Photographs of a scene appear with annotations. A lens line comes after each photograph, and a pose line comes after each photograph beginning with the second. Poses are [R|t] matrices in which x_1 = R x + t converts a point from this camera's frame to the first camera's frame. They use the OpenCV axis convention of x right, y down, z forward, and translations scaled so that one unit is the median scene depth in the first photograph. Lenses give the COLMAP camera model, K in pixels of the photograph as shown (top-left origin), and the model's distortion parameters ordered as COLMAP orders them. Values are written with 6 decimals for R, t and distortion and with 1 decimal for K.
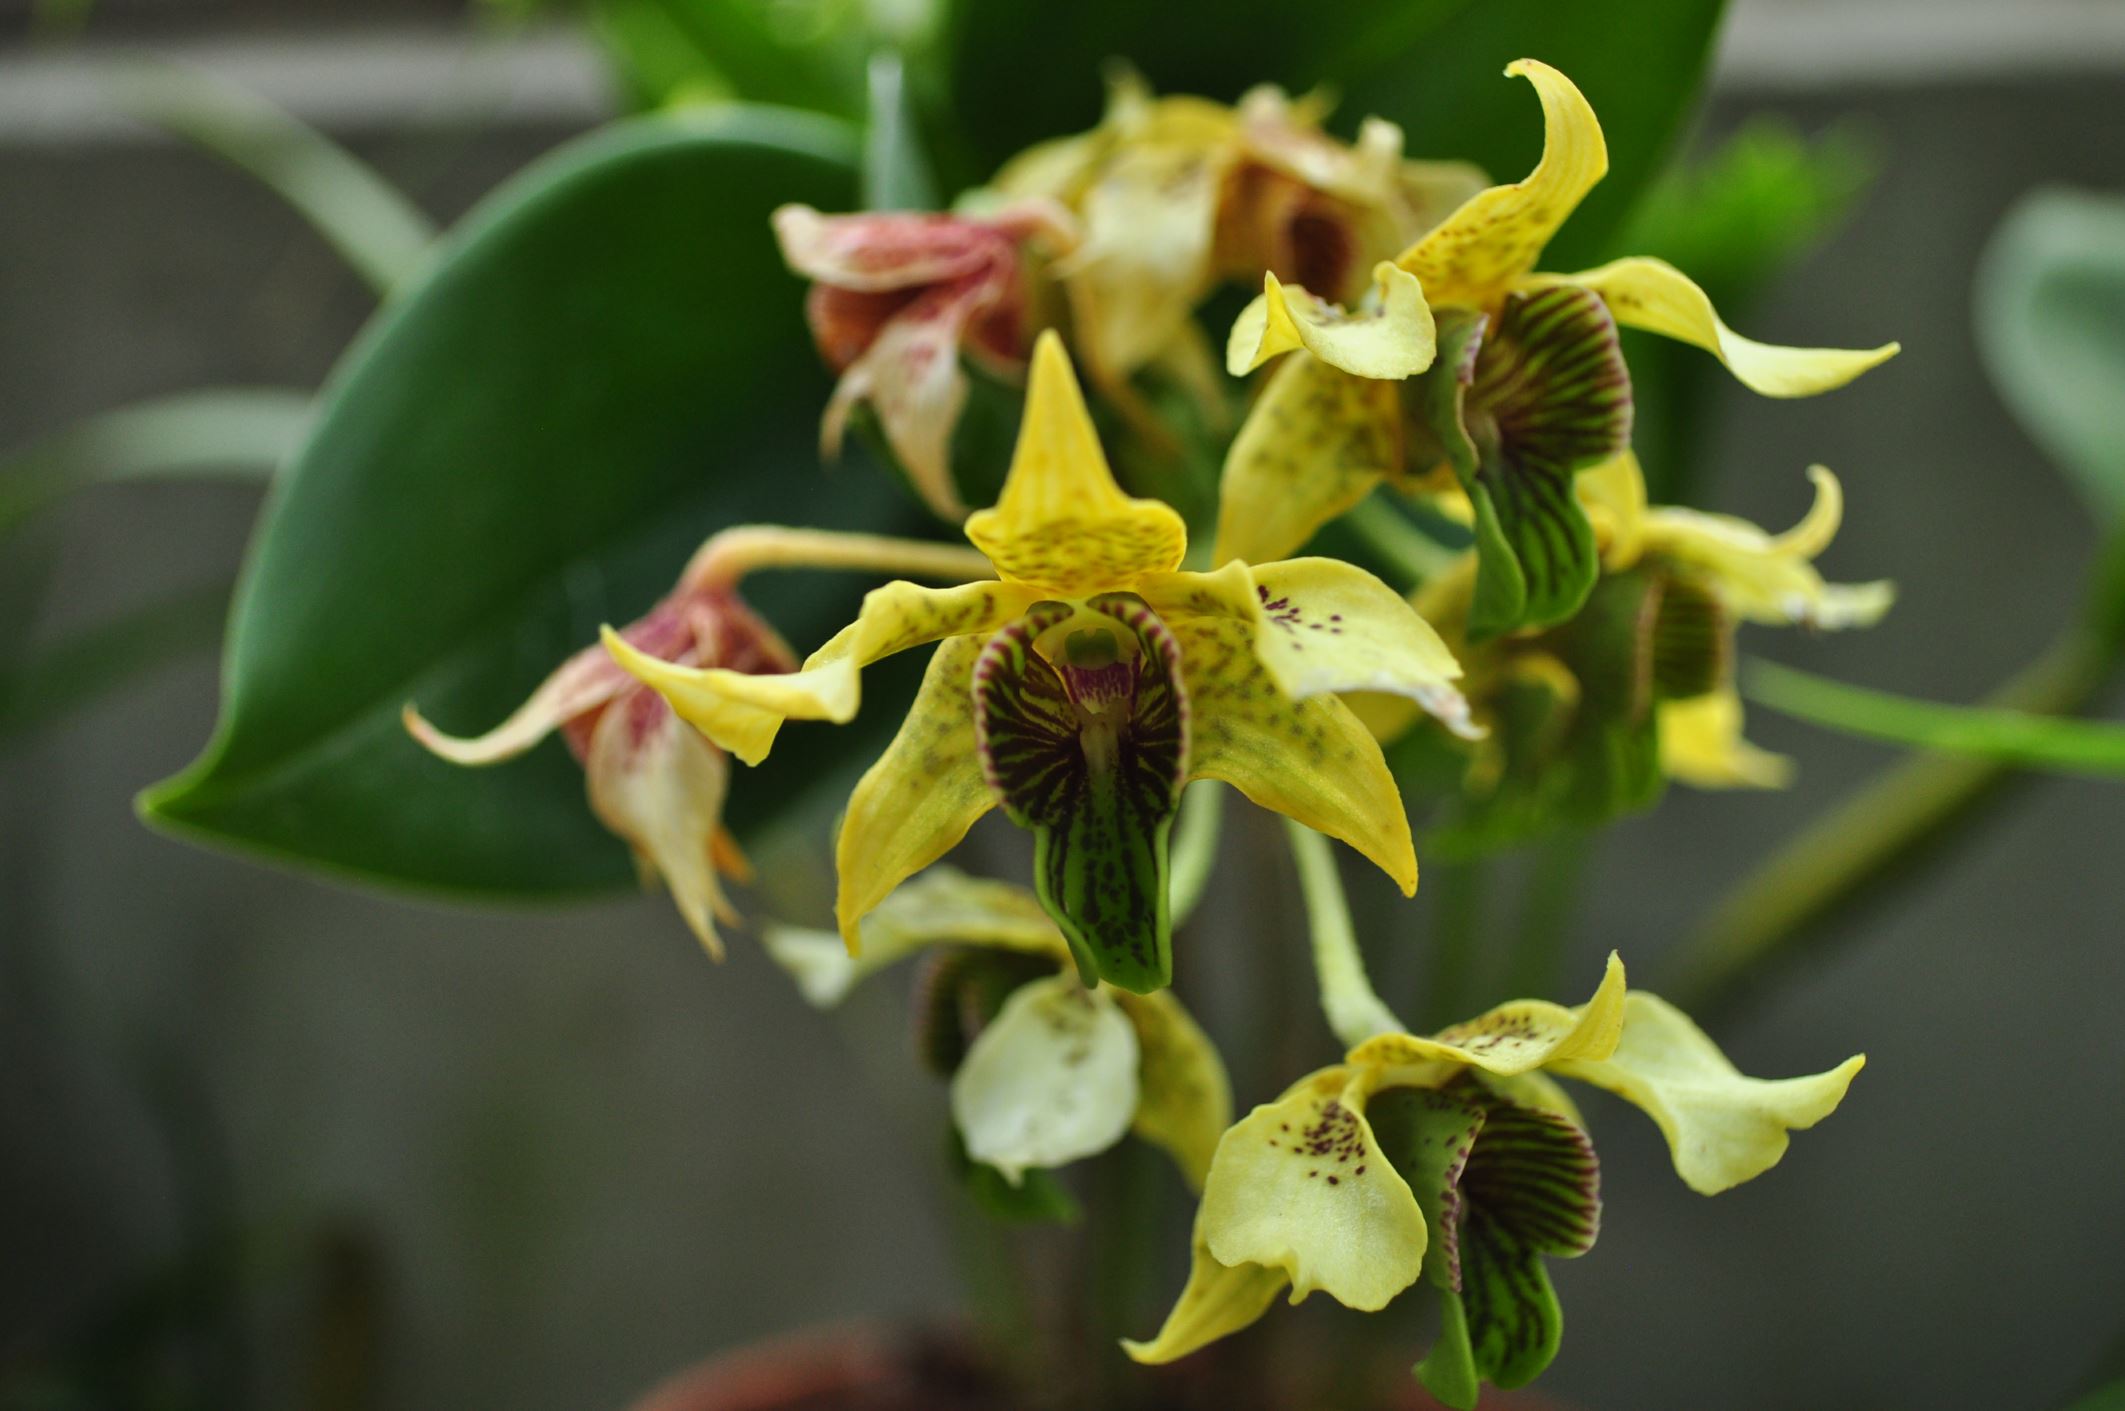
lens RADIAL K [[2504.2, 0, 1062.5], [0, 2504.2, 705.5], [0, 0, 1]] dist [-0.025025, -0.055570]
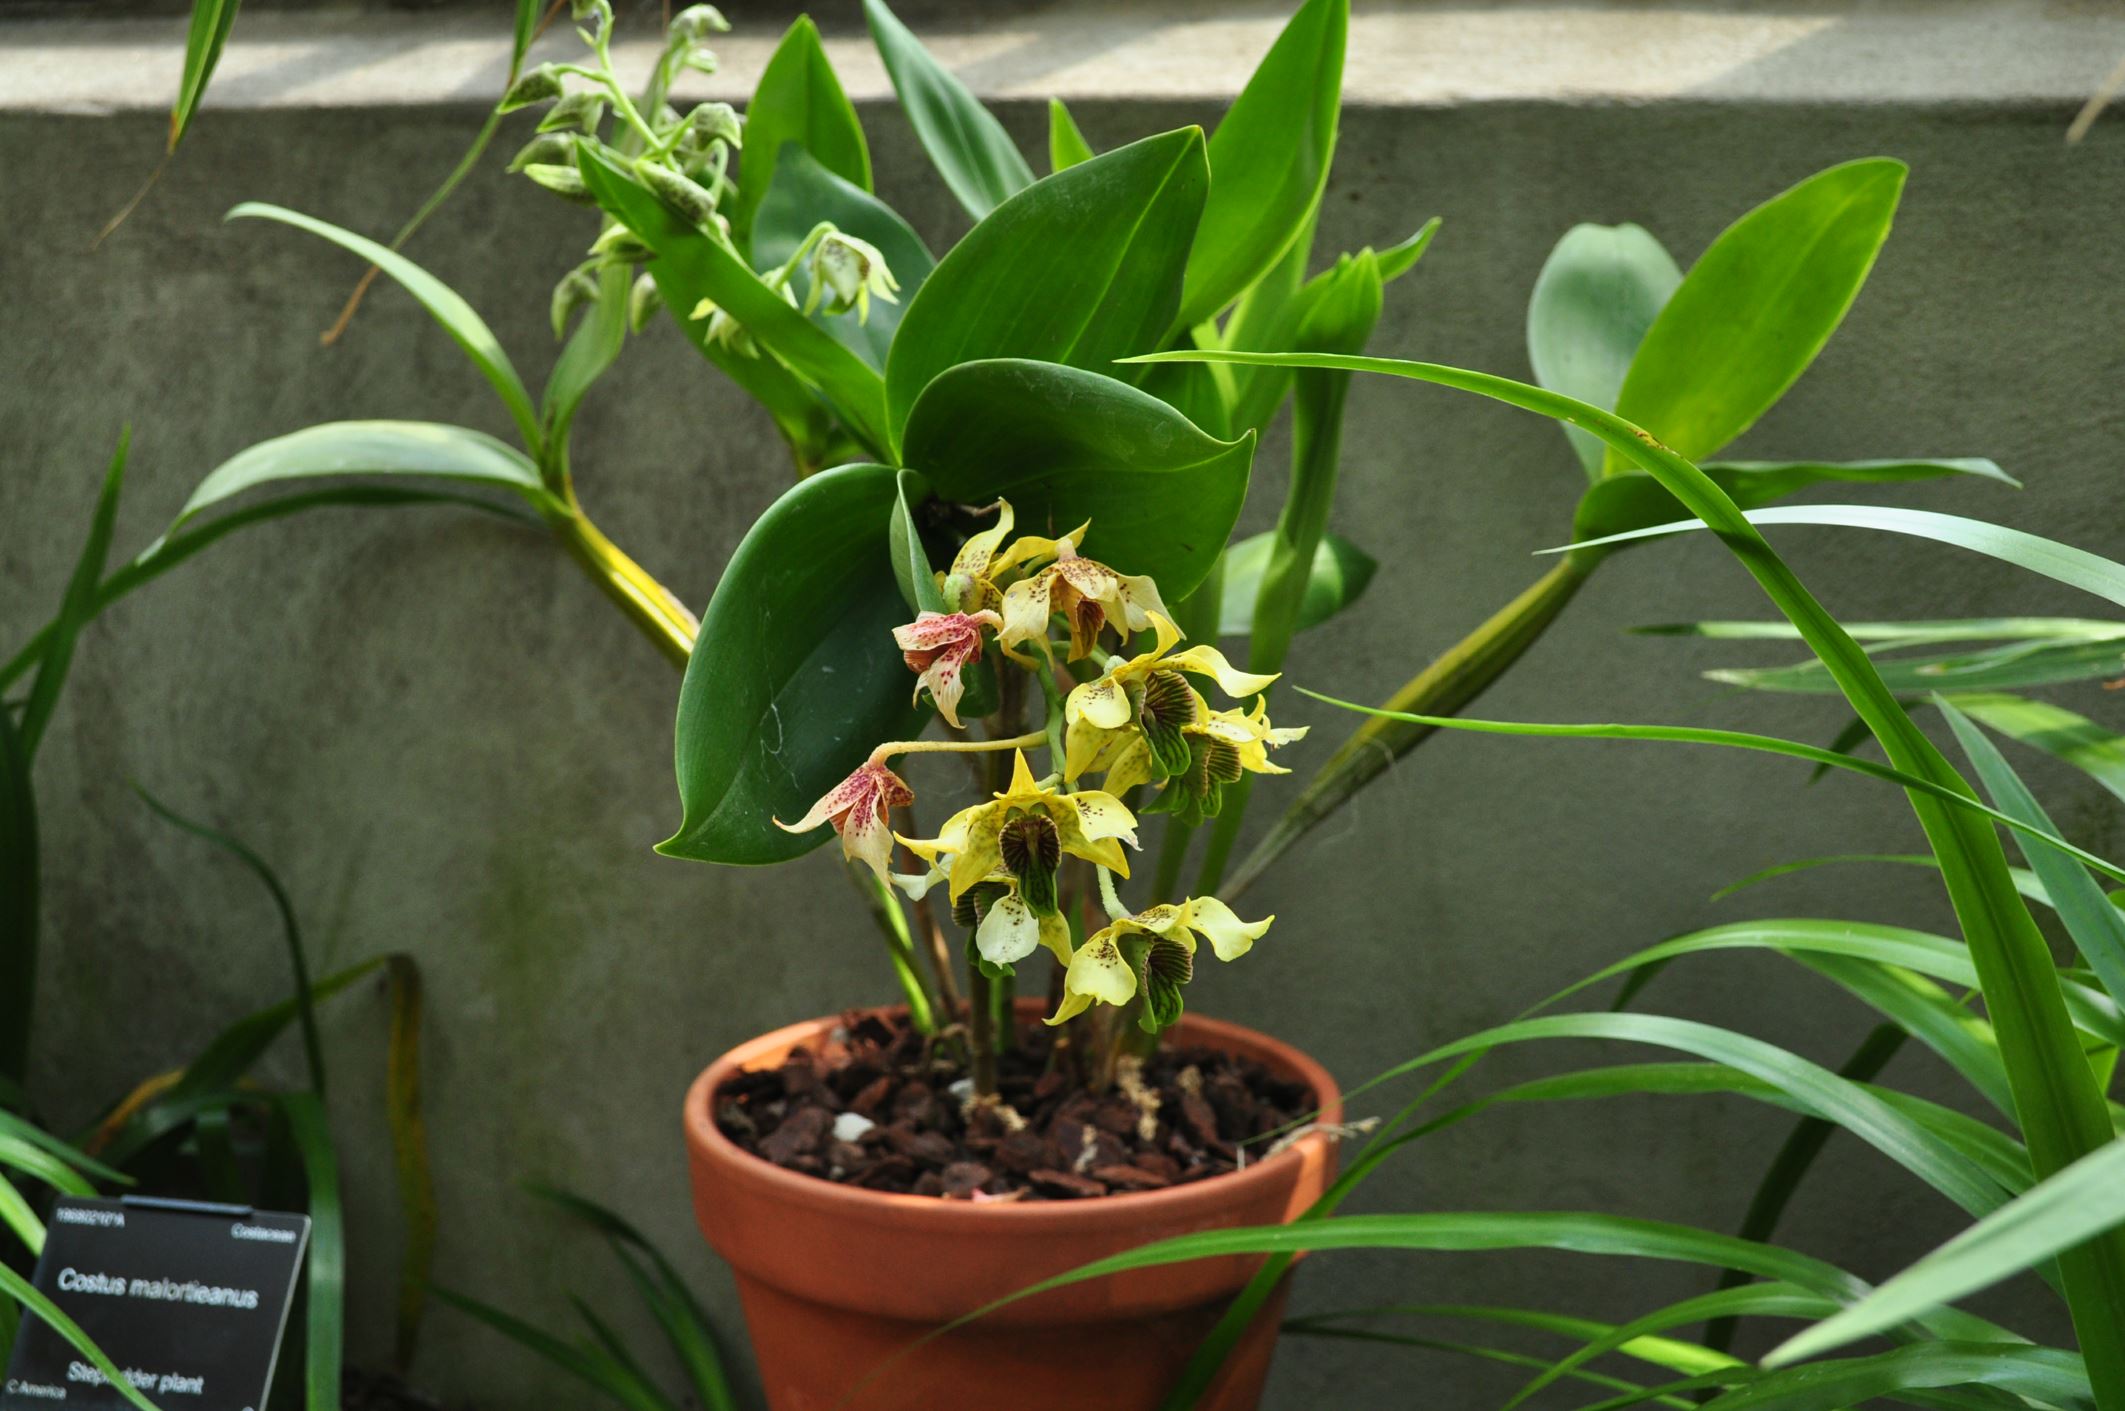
lens RADIAL K [[2504.2, 0, 1062.5], [0, 2504.2, 705.5], [0, 0, 1]] dist [-0.025025, -0.055570]
pose [[0.994802, -0.057282, 0.084194, -0.192163], [0.046017, 0.990429, 0.130125, -0.537279], [-0.090842, -0.125574, 0.987916, -2.032207]]
